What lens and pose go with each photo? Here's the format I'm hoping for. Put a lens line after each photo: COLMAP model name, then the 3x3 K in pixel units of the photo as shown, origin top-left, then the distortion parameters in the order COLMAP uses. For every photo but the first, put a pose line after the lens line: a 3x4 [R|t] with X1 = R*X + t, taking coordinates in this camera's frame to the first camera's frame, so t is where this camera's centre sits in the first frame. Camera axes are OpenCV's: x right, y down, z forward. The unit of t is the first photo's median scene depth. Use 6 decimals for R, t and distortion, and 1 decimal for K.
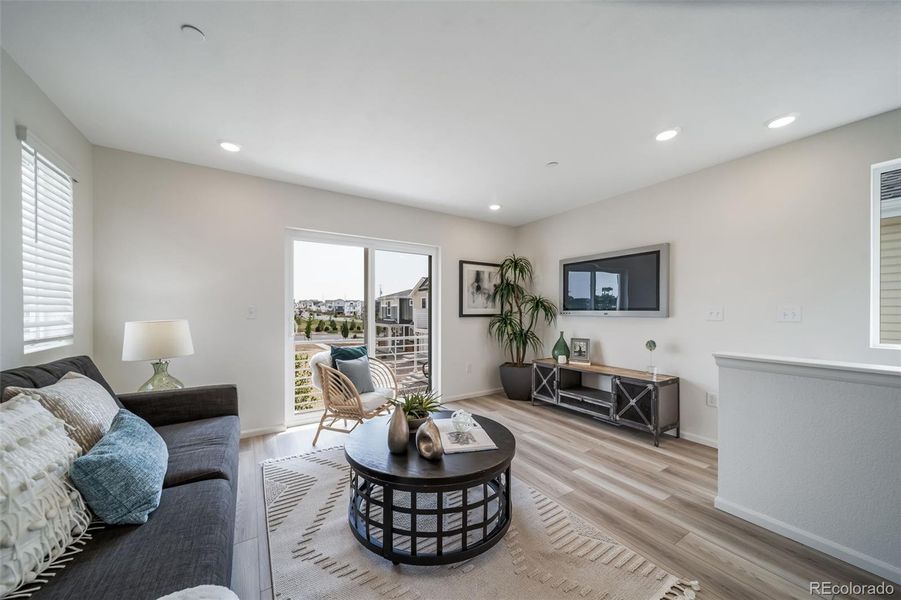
lens RADIAL K [[317.6, 0, 442.0], [0, 317.6, 311.1], [0, 0, 1]] dist [0.007782, -0.002442]
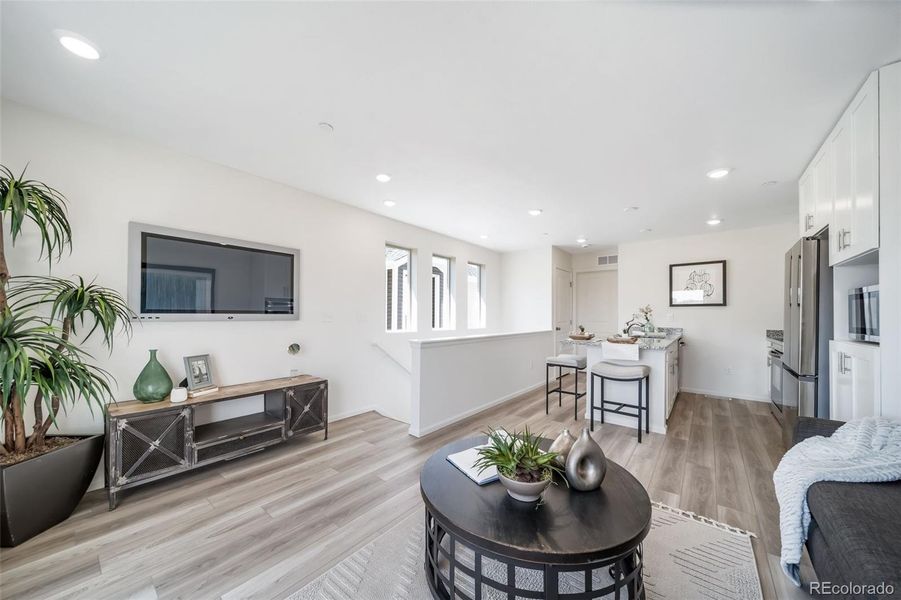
lens RADIAL K [[317.6, 0, 442.0], [0, 317.6, 311.1], [0, 0, 1]] dist [0.007782, -0.002442]
pose [[-0.318625, 0.006281, 0.947860, -0.359576], [-0.005242, 0.999951, -0.008388, -0.003818], [-0.947866, -0.007641, -0.318576, 0.728565]]
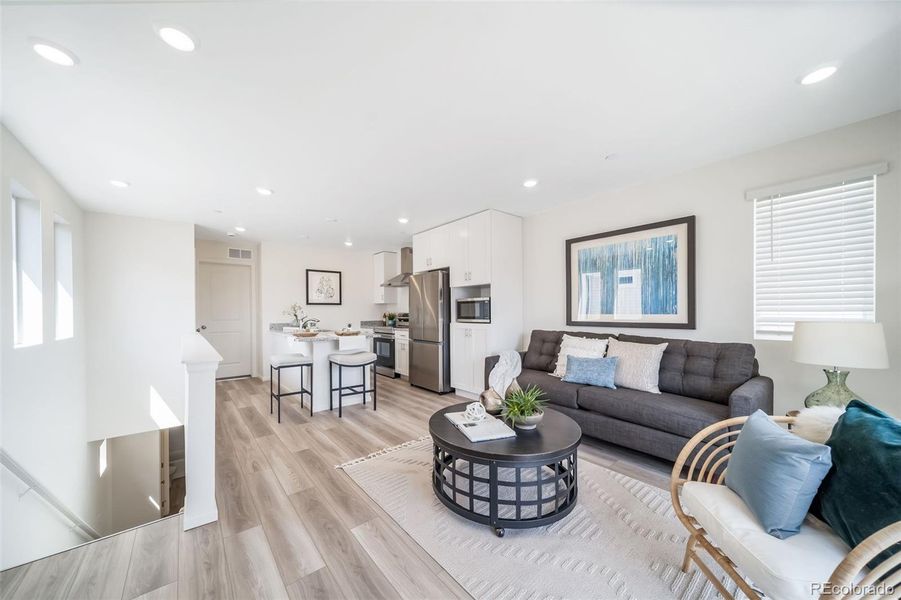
lens RADIAL K [[317.6, 0, 442.0], [0, 317.6, 311.1], [0, 0, 1]] dist [0.007782, -0.002442]
pose [[-0.991474, 0.003876, -0.130245, 0.163082], [0.004229, 0.999988, -0.002434, -0.000489], [0.130234, -0.002964, -0.991479, 1.052465]]
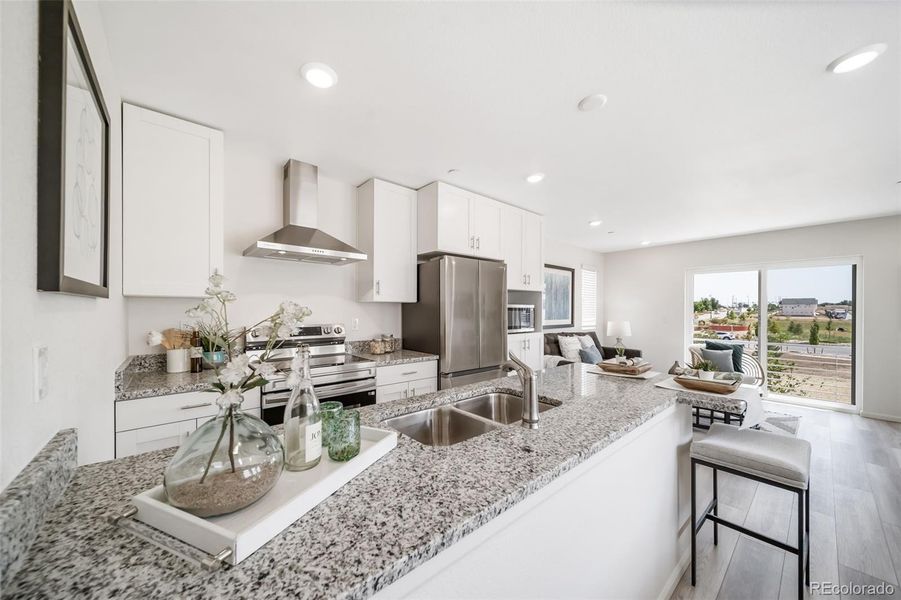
lens RADIAL K [[317.6, 0, 442.0], [0, 317.6, 311.1], [0, 0, 1]] dist [0.007782, -0.002442]
pose [[0.145841, 0.002363, -0.989305, 0.852380], [-0.004560, 0.999988, 0.001717, -0.029493], [0.989298, 0.004261, 0.145850, -0.456122]]
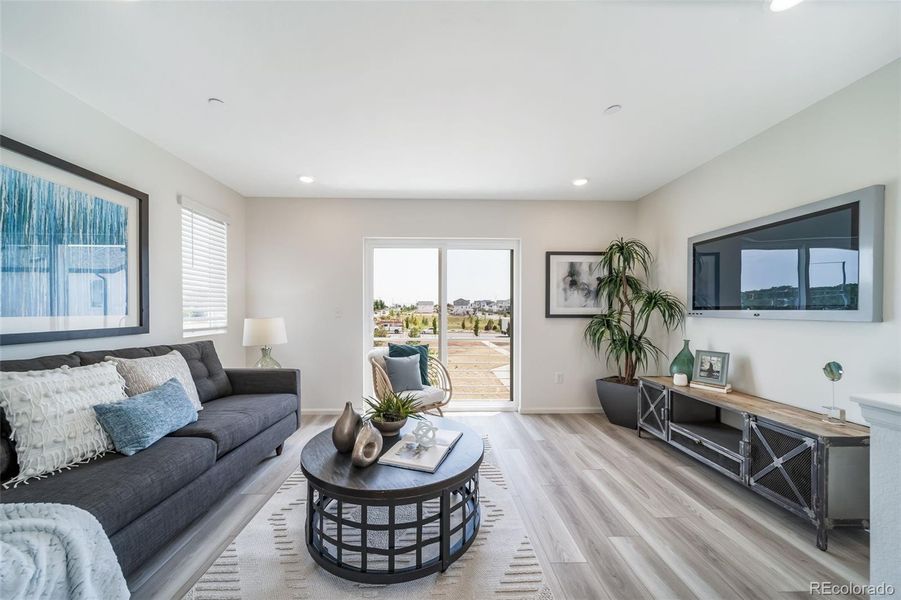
lens RADIAL K [[317.6, 0, 442.0], [0, 317.6, 311.1], [0, 0, 1]] dist [0.007782, -0.002442]
pose [[0.862508, 0.000752, -0.506044, 0.283156], [-0.000140, 0.999999, 0.001247, -0.000084], [0.506044, -0.001004, 0.862507, 0.126630]]
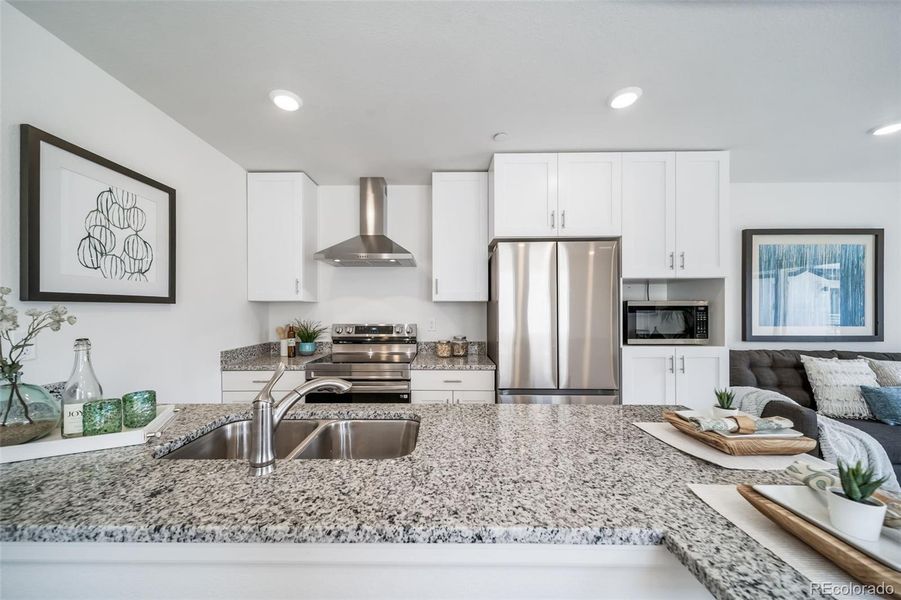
lens RADIAL K [[317.6, 0, 442.0], [0, 317.6, 311.1], [0, 0, 1]] dist [0.007782, -0.002442]
pose [[-0.534526, 0.000661, -0.845152, 0.686870], [-0.000657, 0.999999, 0.001198, -0.029375], [0.845152, 0.001196, -0.534525, -0.111655]]
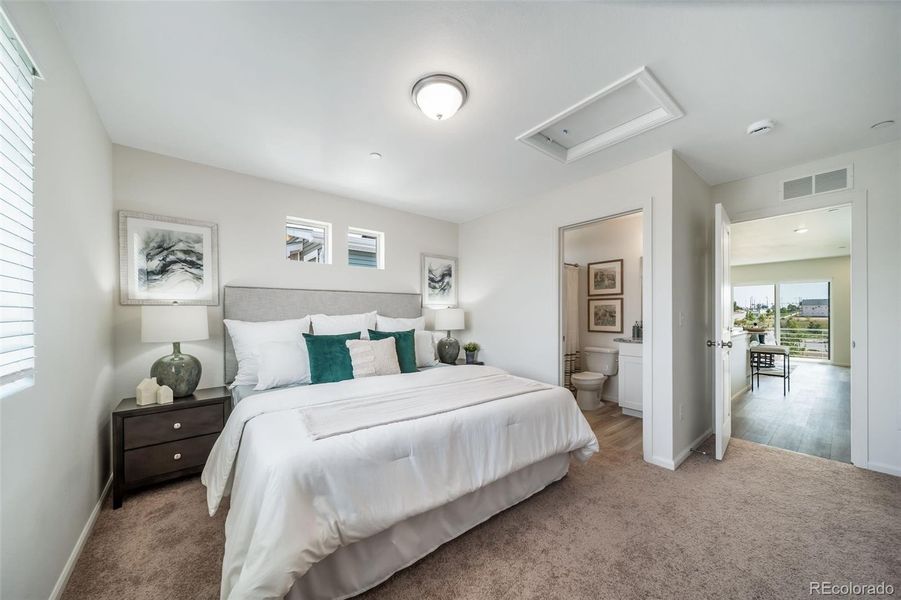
lens RADIAL K [[317.6, 0, 442.0], [0, 317.6, 311.1], [0, 0, 1]] dist [0.007782, -0.002442]
pose [[0.116036, -0.007328, -0.993218, 1.692160], [0.000426, 0.999973, -0.007328, -0.004506], [0.993245, 0.000428, 0.116036, -1.547690]]
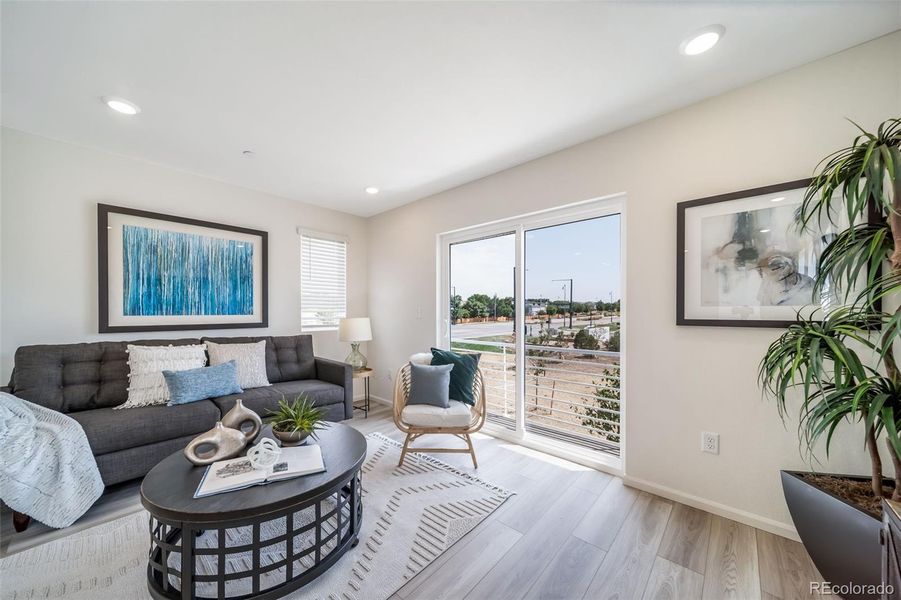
lens RADIAL K [[317.6, 0, 442.0], [0, 317.6, 311.1], [0, 0, 1]] dist [0.007782, -0.002442]
pose [[0.266612, -0.001253, -0.963803, 0.474255], [0.000174, 0.999999, -0.001252, -0.001155], [0.963804, 0.000166, 0.266612, 0.613613]]
